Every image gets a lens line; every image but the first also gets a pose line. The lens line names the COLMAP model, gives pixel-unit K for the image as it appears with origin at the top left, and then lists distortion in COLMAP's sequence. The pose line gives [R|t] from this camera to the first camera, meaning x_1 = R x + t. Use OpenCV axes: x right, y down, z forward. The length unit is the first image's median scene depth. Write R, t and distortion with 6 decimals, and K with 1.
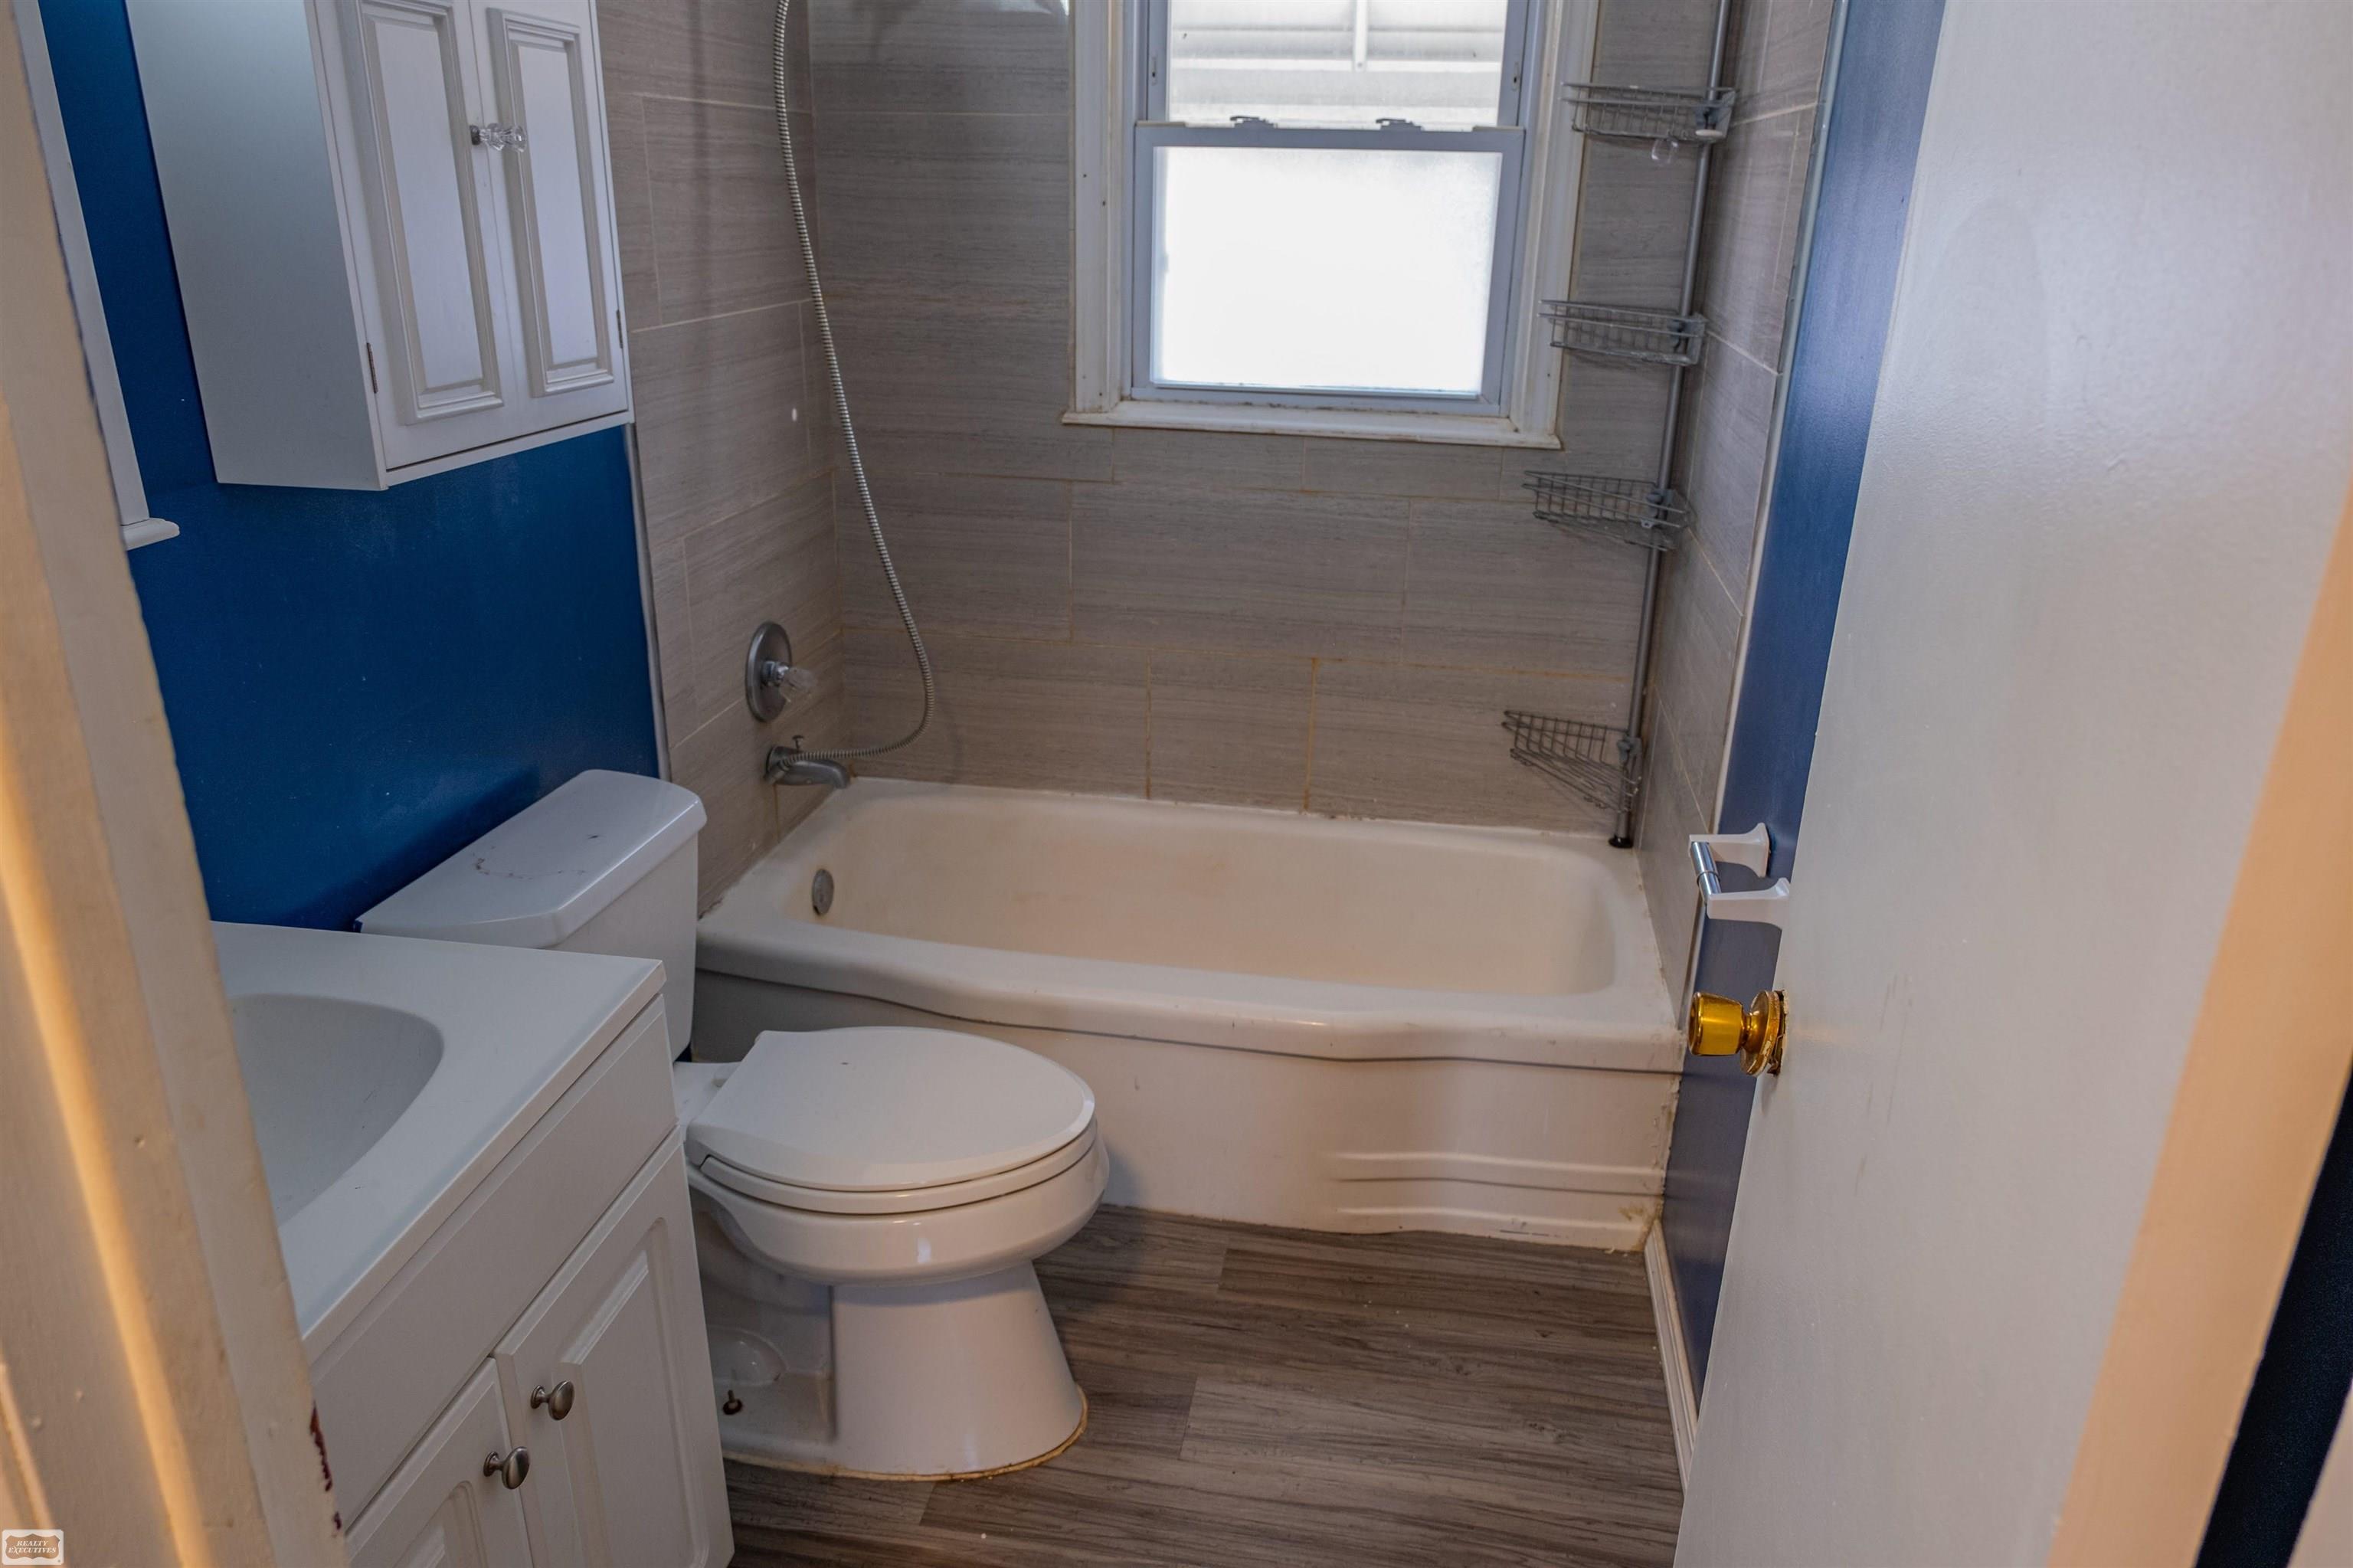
lens RADIAL K [[1591.3, 0, 1180.1], [0, 1591.3, 783.9], [0, 0, 1]] dist [-0.012844, 0.024452]
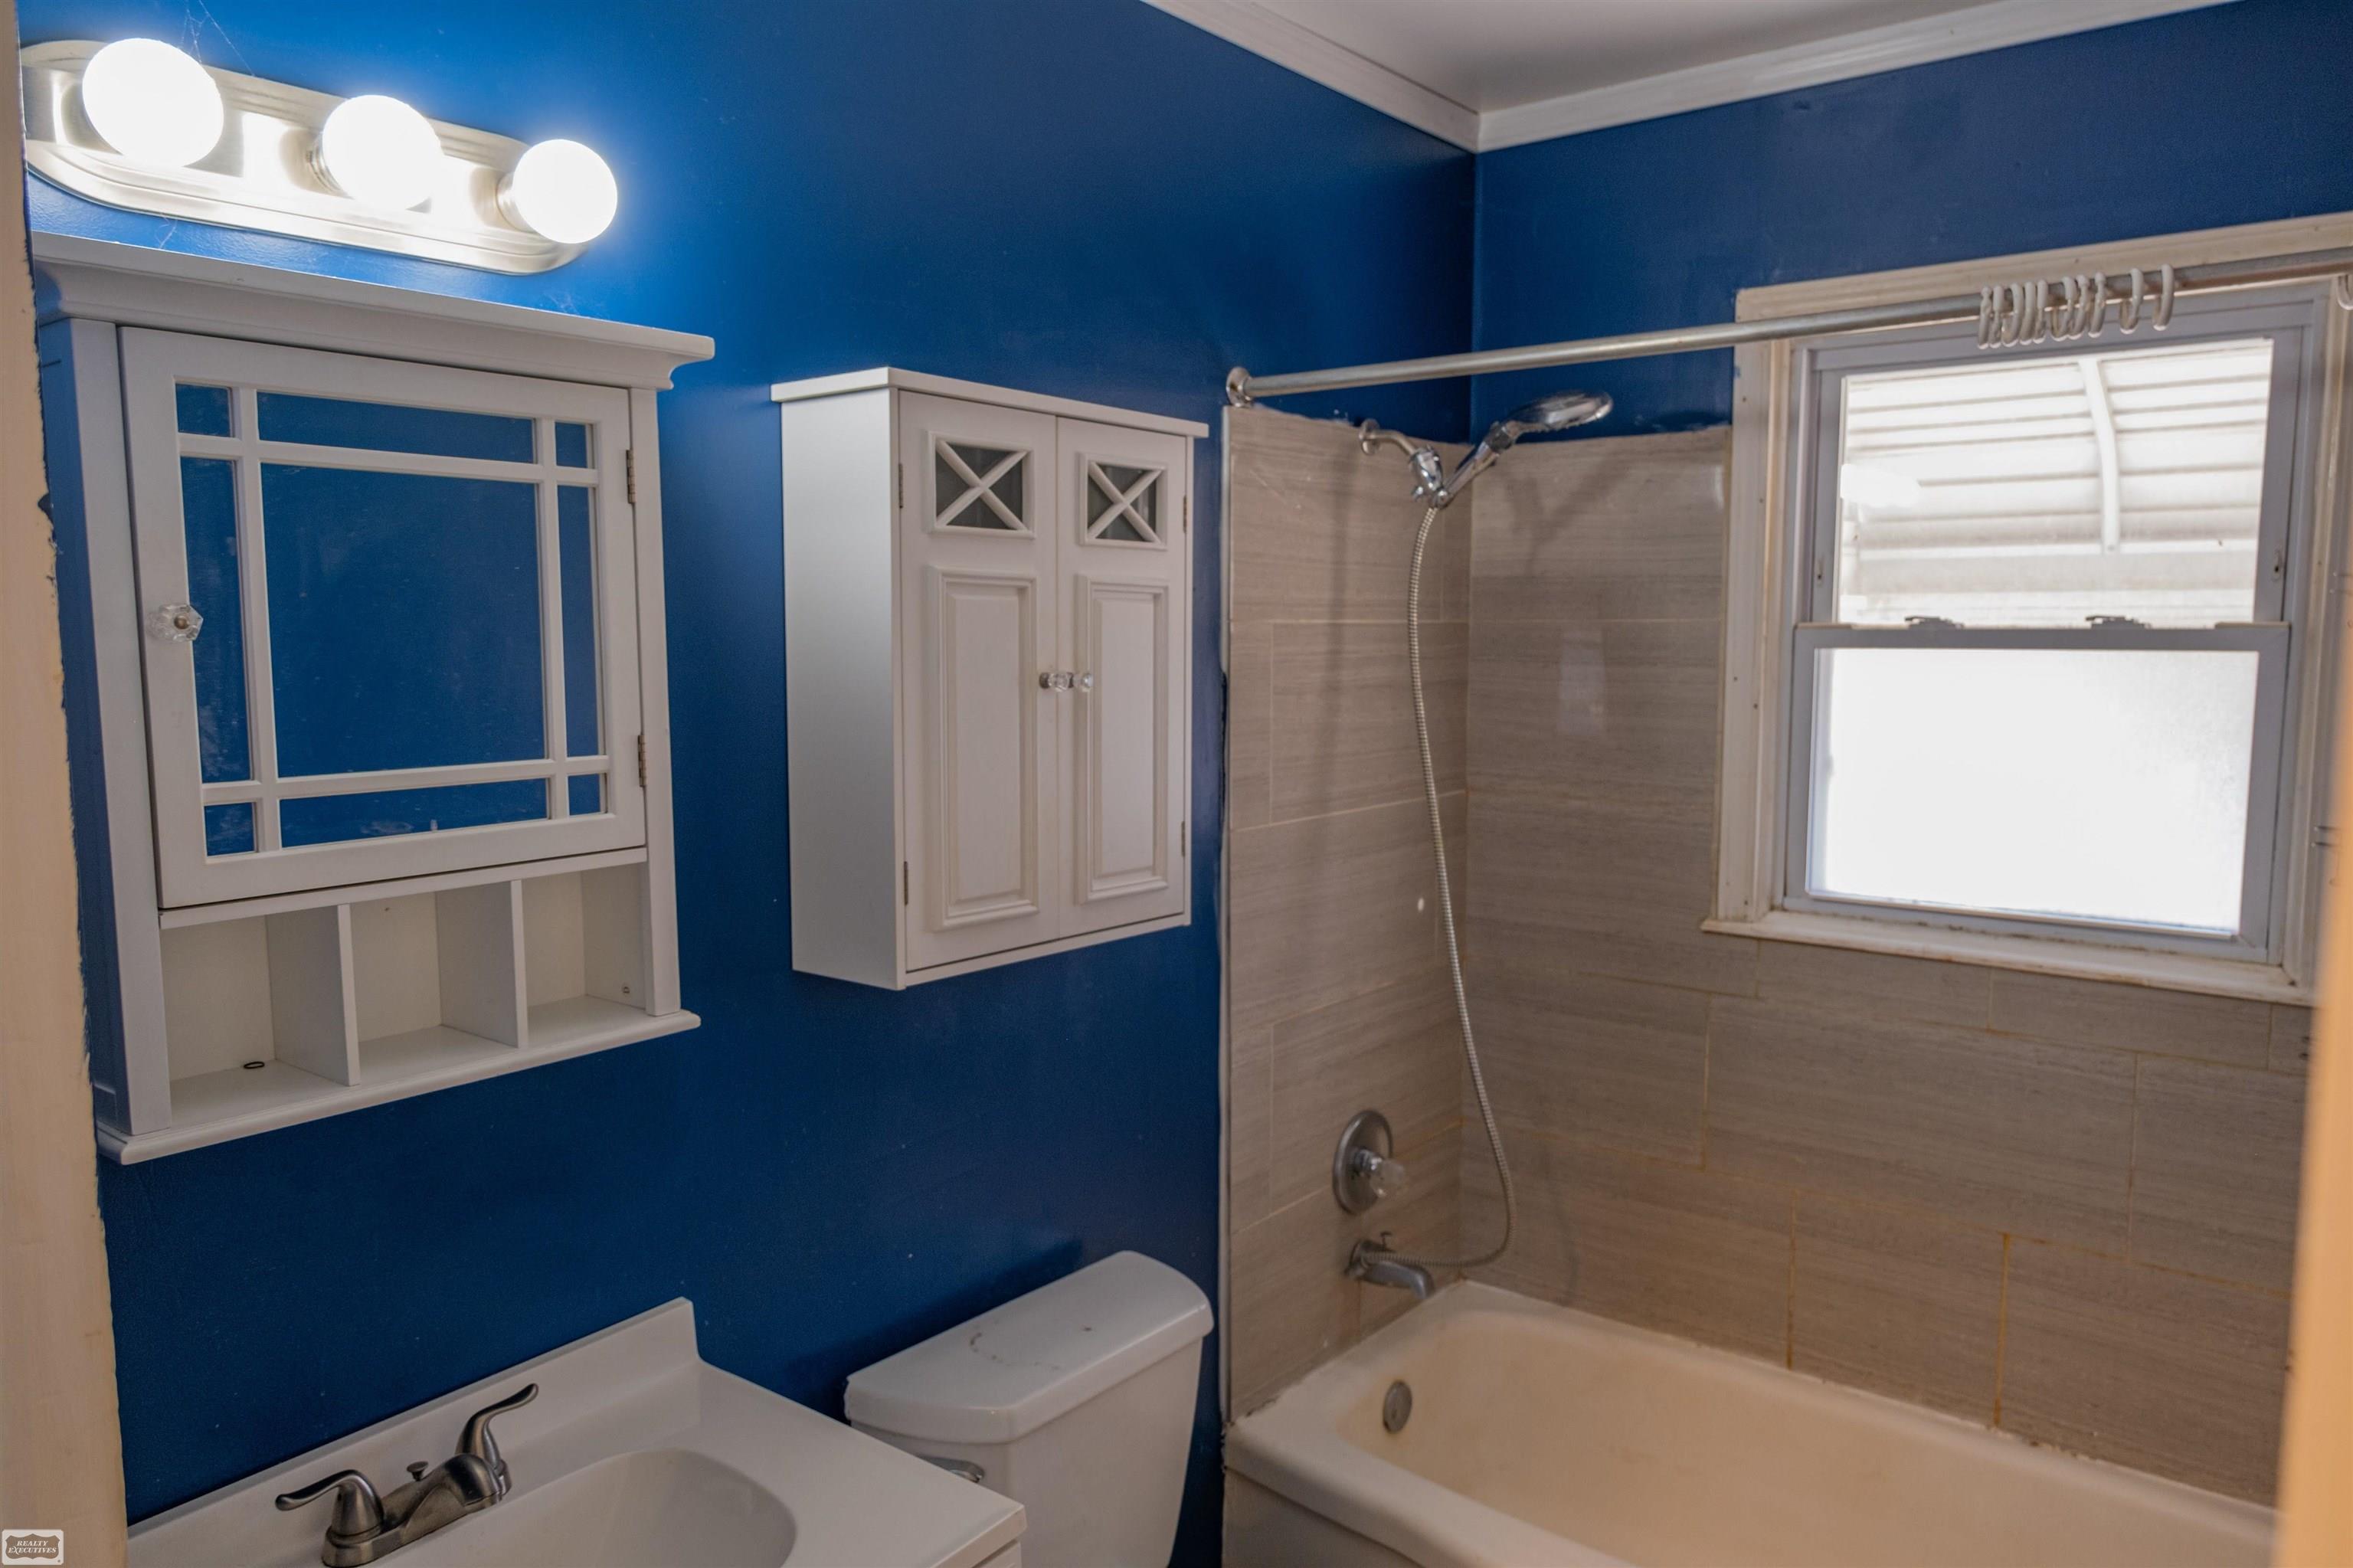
lens RADIAL K [[1591.3, 0, 1175.3], [0, 1591.3, 788.2], [0, 0, 1]] dist [-0.012844, 0.024452]
pose [[0.875555, 0.027775, -0.482319, 0.103771], [-0.154533, 0.961997, -0.225125, -0.052922], [0.457736, 0.271644, 0.846574, 0.059481]]
